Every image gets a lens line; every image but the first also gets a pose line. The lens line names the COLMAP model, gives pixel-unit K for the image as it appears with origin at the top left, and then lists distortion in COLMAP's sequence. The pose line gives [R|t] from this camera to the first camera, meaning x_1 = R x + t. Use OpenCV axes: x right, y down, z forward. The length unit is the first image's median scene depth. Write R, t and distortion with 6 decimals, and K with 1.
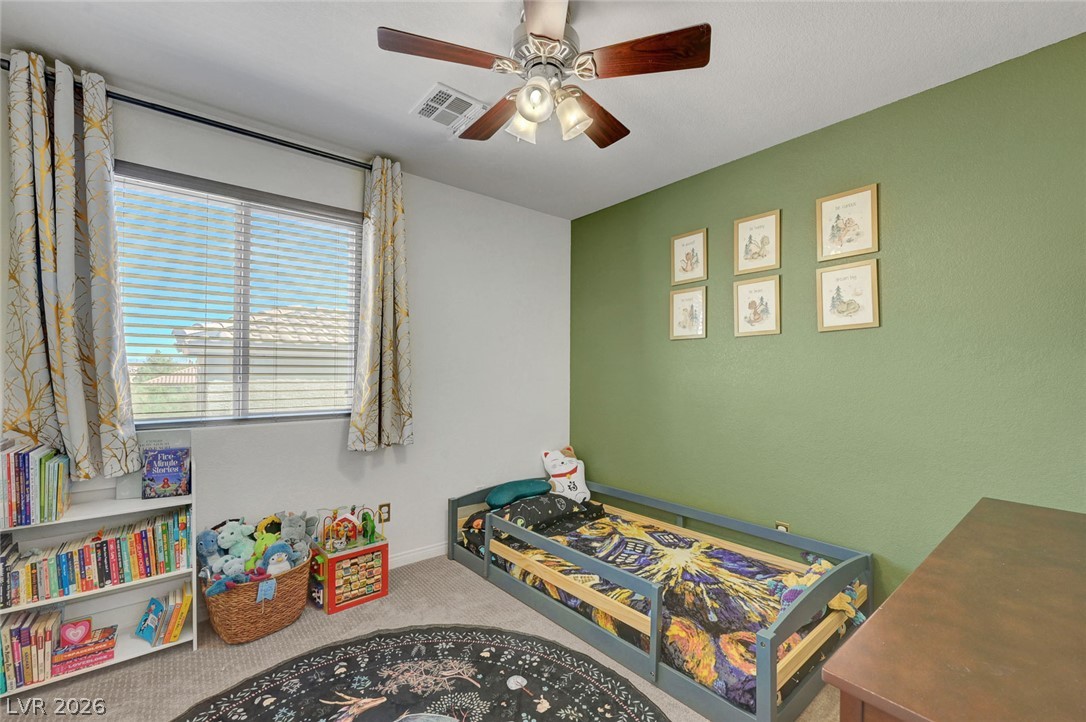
lens RADIAL K [[441.0, 0, 547.7], [0, 441.0, 373.9], [0, 0, 1]] dist [-0.000984, 0.000168]
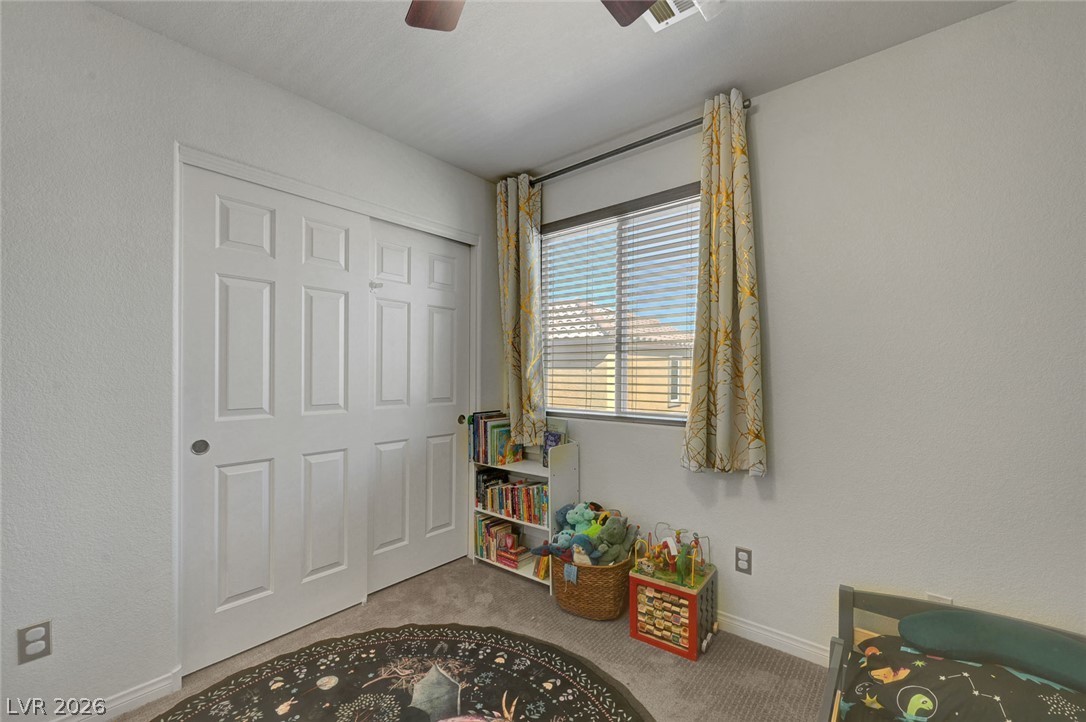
lens RADIAL K [[441.0, 0, 547.7], [0, 441.0, 373.9], [0, 0, 1]] dist [-0.000984, 0.000168]
pose [[0.202788, 0.004963, -0.979210, 0.418770], [-0.004453, 0.999981, 0.004146, -0.009429], [0.979212, 0.003520, 0.202807, 0.716723]]
